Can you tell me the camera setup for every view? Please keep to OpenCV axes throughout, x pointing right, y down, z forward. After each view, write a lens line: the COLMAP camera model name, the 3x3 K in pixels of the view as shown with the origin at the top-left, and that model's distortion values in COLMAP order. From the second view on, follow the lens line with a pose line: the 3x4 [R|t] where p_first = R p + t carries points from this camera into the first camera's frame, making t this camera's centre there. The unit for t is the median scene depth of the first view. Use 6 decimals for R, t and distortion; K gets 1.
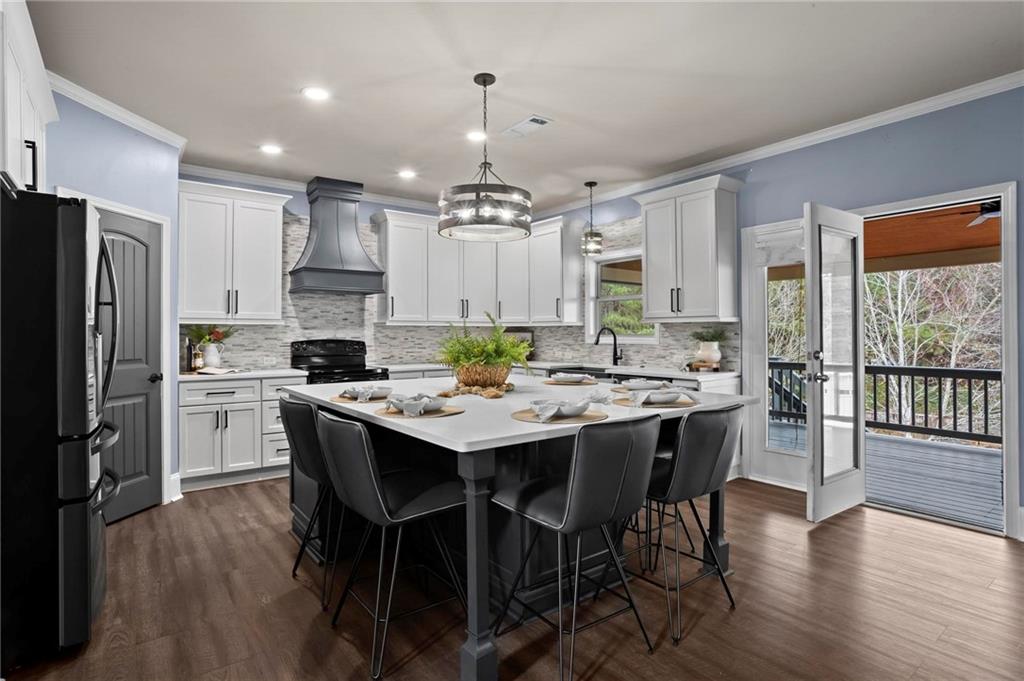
lens RADIAL K [[525.9, 0, 511.3], [0, 525.9, 335.4], [0, 0, 1]] dist [-0.000557, -0.000095]
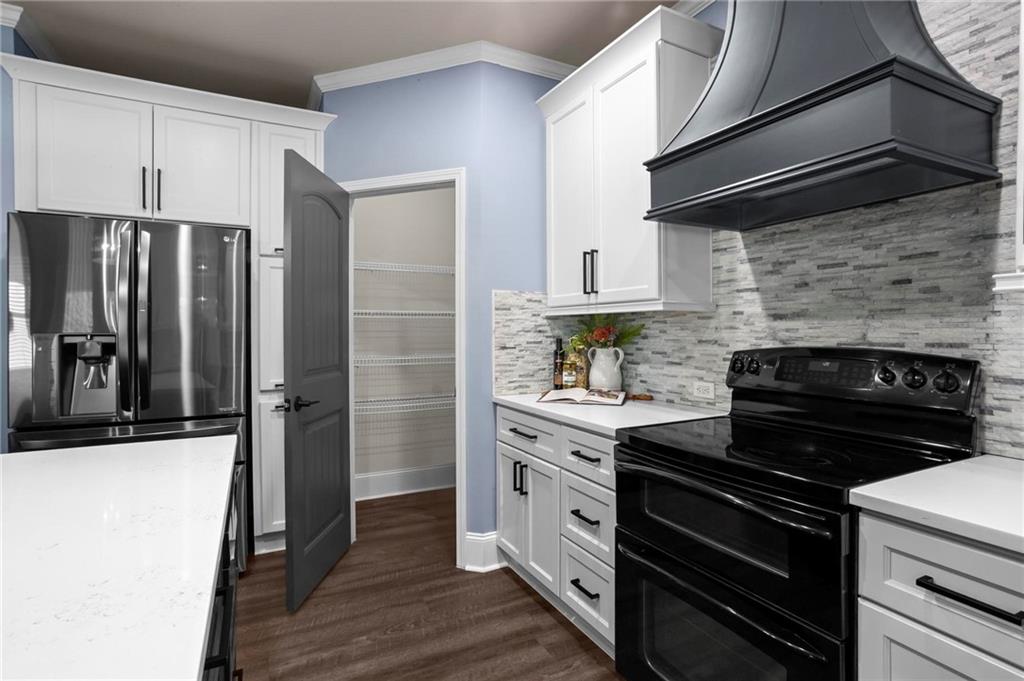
lens RADIAL K [[491.7, 0, 504.8], [0, 491.7, 338.4], [0, 0, 1]] dist [-0.034240, 0.011884]
pose [[-0.174755, 0.008099, -0.984579, -0.011011], [-0.009926, 0.999901, 0.009987, 0.000823], [0.984562, 0.011518, -0.174657, 0.897109]]
